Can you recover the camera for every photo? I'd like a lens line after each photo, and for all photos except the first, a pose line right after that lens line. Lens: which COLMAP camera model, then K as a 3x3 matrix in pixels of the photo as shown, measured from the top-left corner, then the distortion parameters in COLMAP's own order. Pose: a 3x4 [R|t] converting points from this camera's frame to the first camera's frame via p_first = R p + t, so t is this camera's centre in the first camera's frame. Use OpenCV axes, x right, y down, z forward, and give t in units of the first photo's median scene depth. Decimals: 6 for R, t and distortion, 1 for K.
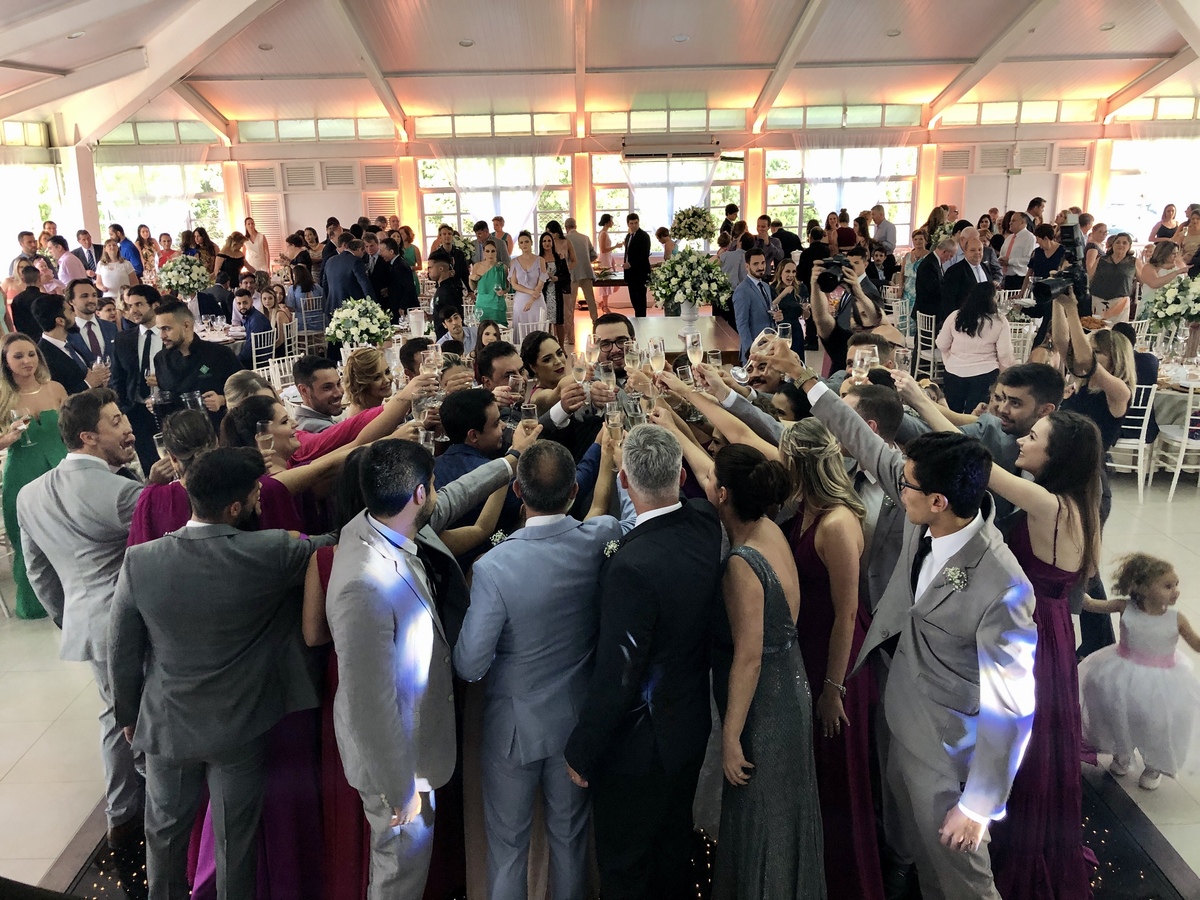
lens RADIAL K [[969.8, 0, 592.1], [0, 969.8, 468.0], [0, 0, 1]] dist [0.015605, 0.000033]
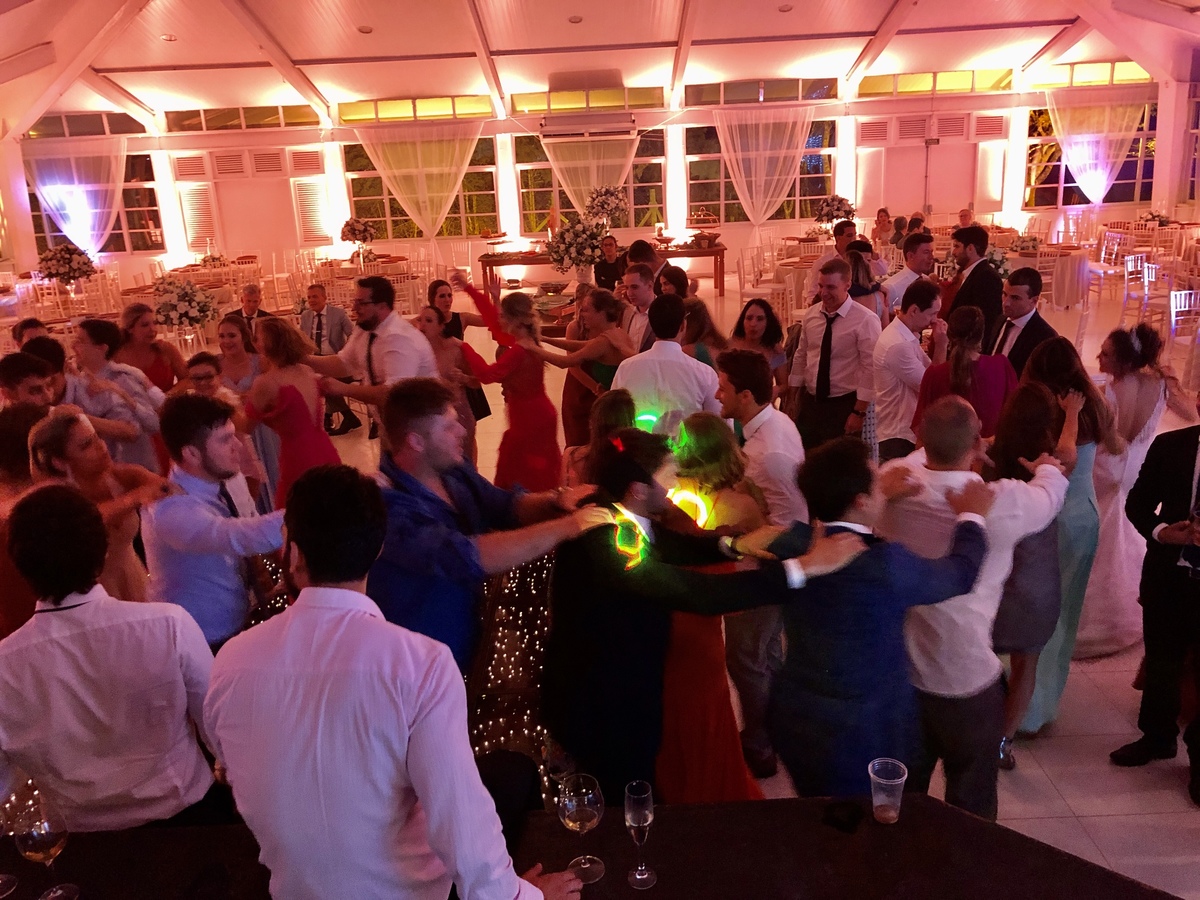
lens RADIAL K [[980.3, 0, 598.3], [0, 980.3, 437.5], [0, 0, 1]] dist [0.019370, 0.000413]
pose [[0.999606, -0.020520, -0.019154, 0.116219], [0.020319, 0.999737, -0.010608, 0.005494], [0.019366, 0.010214, 0.999760, -0.022006]]
